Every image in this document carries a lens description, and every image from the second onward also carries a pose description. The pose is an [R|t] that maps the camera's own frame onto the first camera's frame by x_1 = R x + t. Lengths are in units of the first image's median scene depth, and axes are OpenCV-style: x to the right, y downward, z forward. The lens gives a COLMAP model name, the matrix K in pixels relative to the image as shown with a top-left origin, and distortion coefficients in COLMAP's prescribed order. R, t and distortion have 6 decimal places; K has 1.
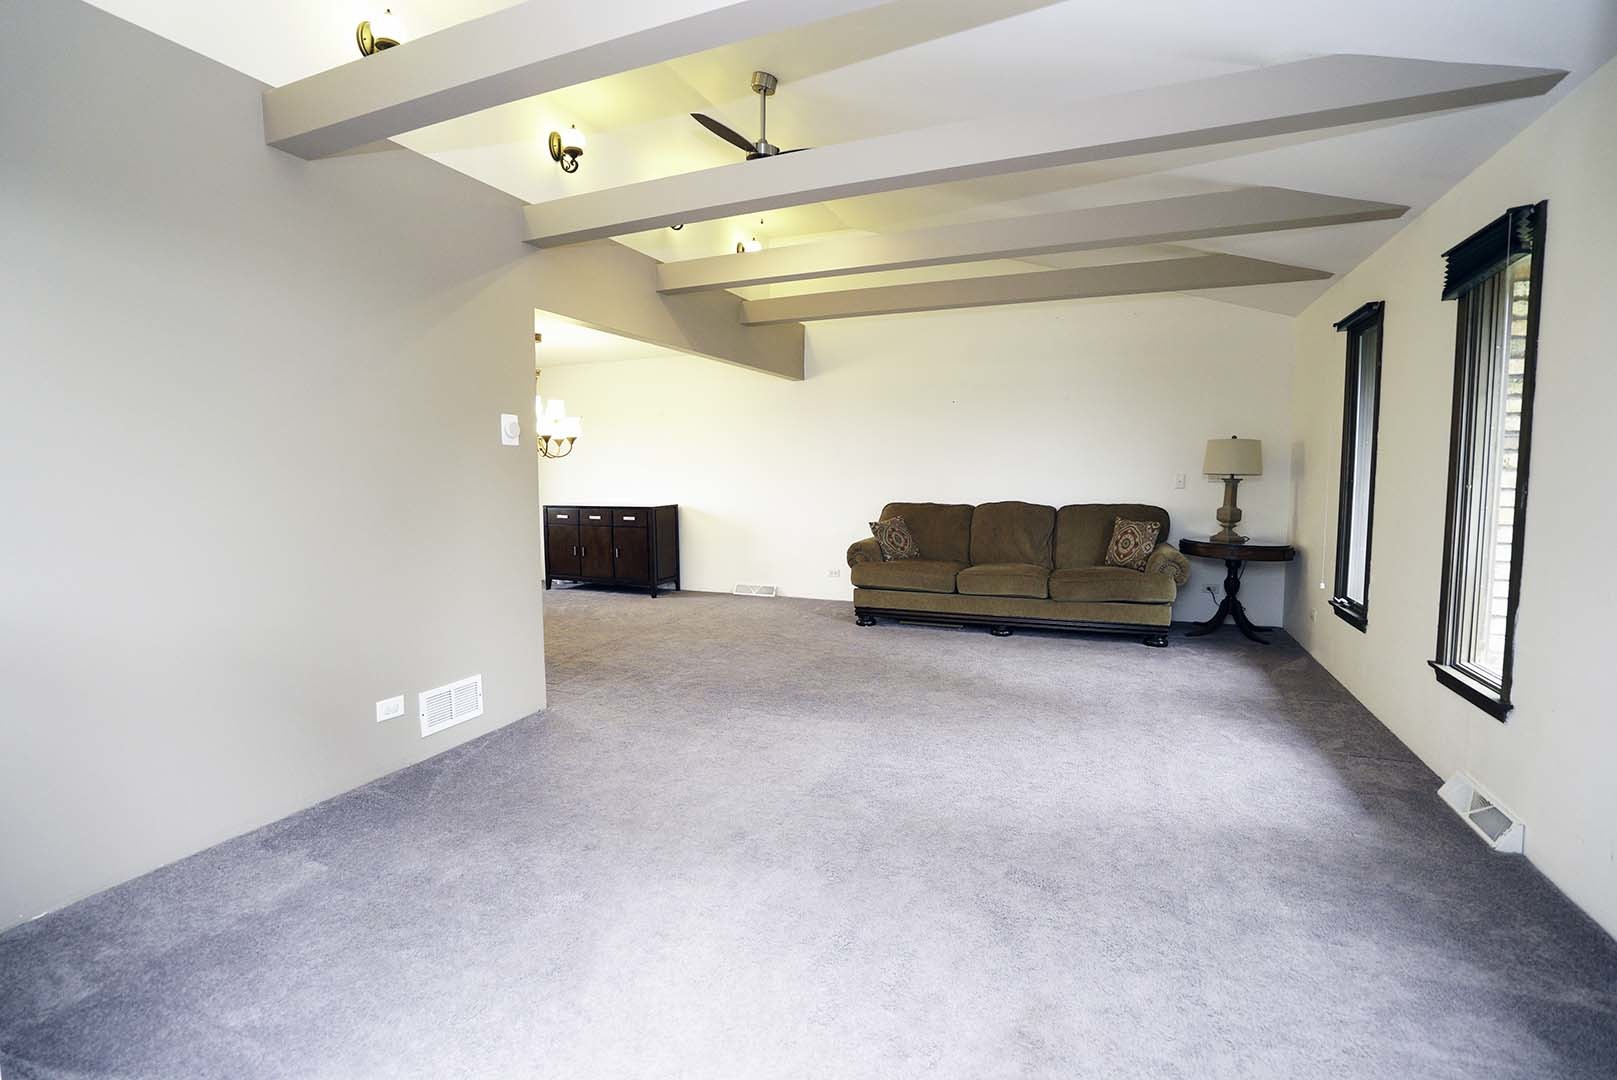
lens RADIAL K [[741.3, 0, 799.2], [0, 741.3, 534.7], [0, 0, 1]] dist [-0.037953, 0.005862]
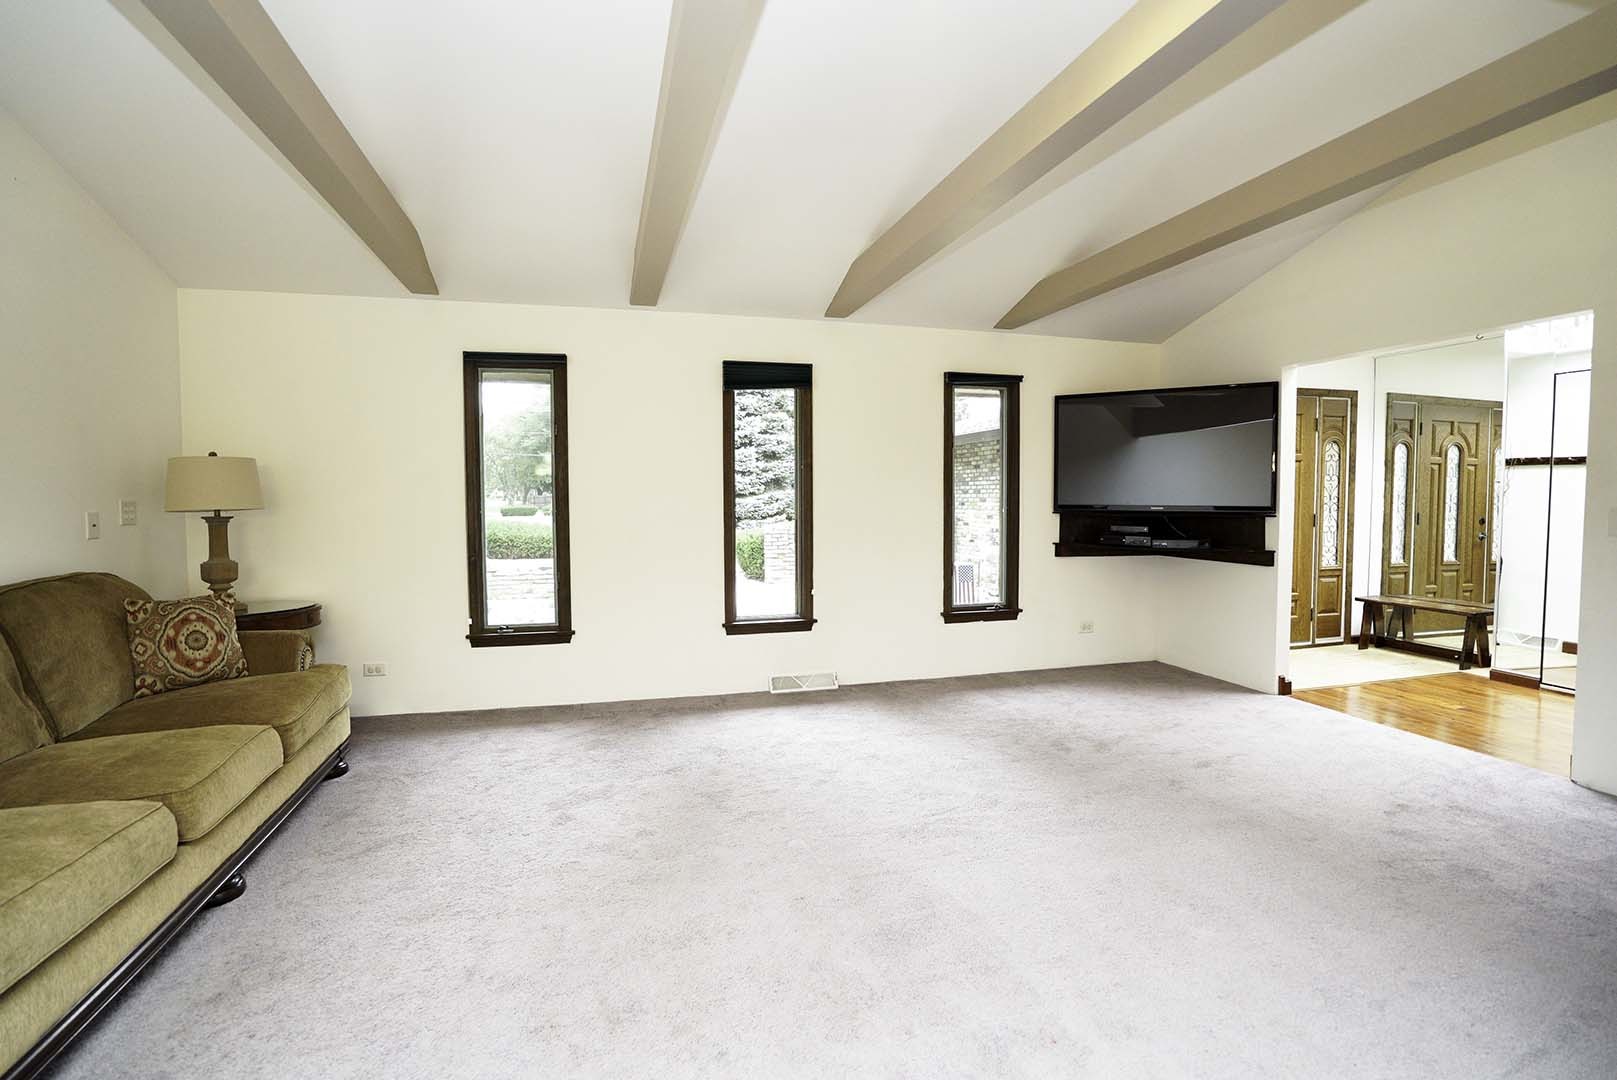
lens RADIAL K [[741.3, 0, 808.7], [0, 741.3, 532.2], [0, 0, 1]] dist [-0.037953, 0.005862]
pose [[-0.604185, -0.047649, 0.795418, -0.262221], [0.069293, 0.991287, 0.112016, -0.099093], [-0.793825, 0.122795, -0.595619, 0.966752]]
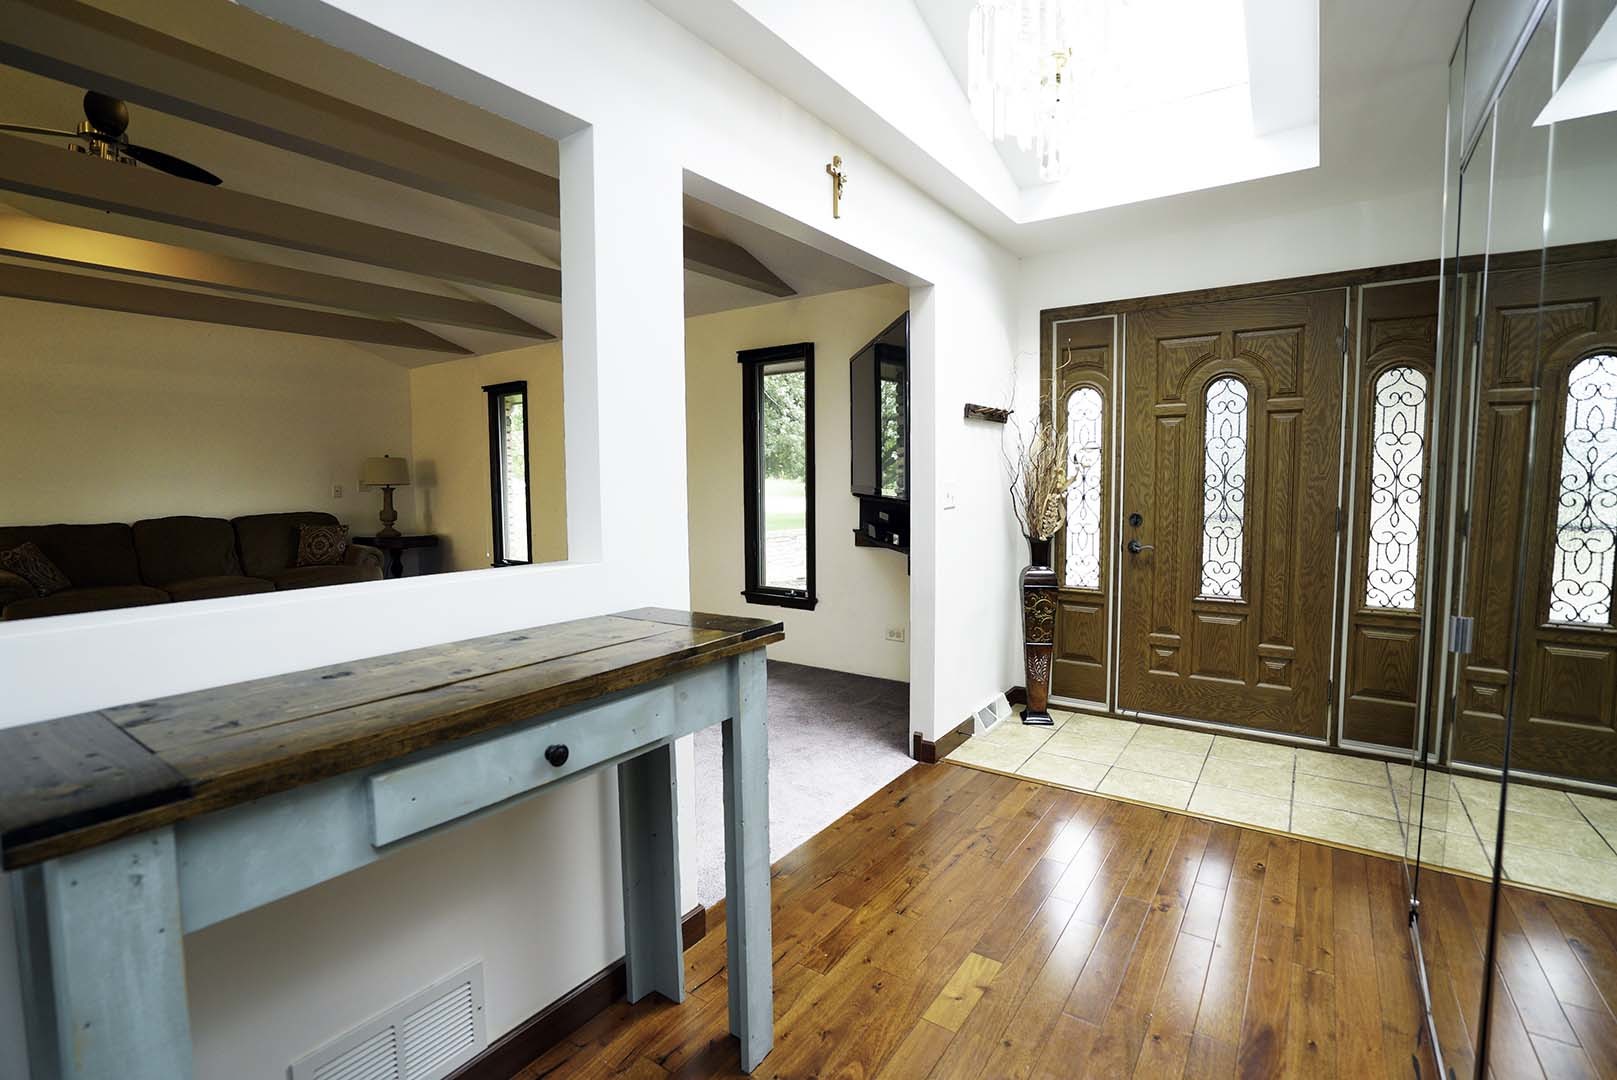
lens RADIAL K [[741.3, 0, 793.8], [0, 741.3, 541.2], [0, 0, 1]] dist [-0.037953, 0.005862]
pose [[0.222847, -0.078173, 0.971714, -0.521958], [0.086240, 0.994452, 0.060224, 0.002027], [-0.971031, 0.070380, 0.228352, 0.008085]]
